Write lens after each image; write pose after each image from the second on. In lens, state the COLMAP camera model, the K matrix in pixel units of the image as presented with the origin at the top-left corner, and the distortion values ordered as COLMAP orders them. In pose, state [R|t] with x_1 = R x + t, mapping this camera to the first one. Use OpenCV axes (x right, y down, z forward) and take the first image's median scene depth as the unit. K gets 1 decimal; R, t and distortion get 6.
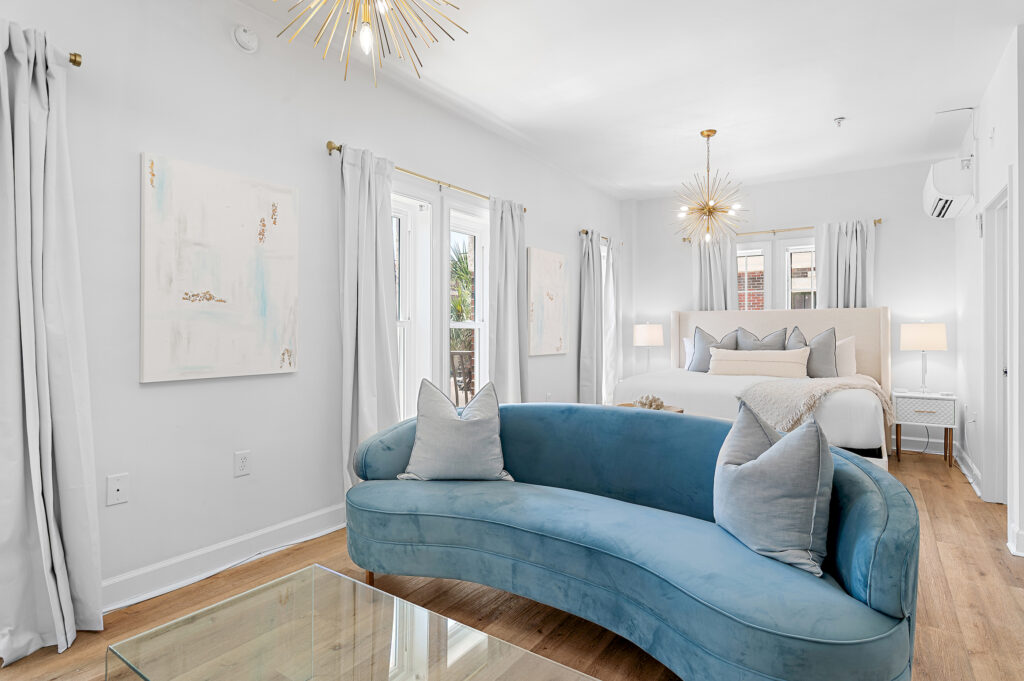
lens RADIAL K [[538.7, 0, 510.0], [0, 538.7, 327.6], [0, 0, 1]] dist [0.001270, -0.000111]
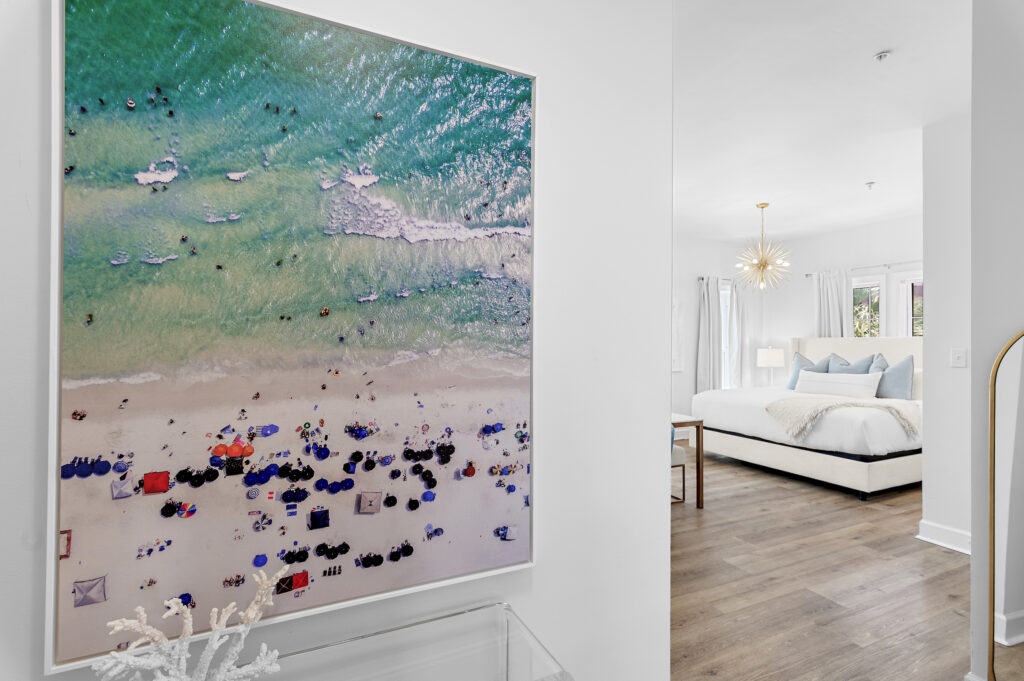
lens RADIAL K [[489.3, 0, 512.0], [0, 489.3, 340.5], [0, 0, 1]] dist [0.000520, 0.000400]
pose [[0.863874, -0.002601, -0.503702, 0.530576], [0.001979, 0.999996, -0.001770, -0.040587], [0.503704, 0.000532, 0.863876, -0.391700]]
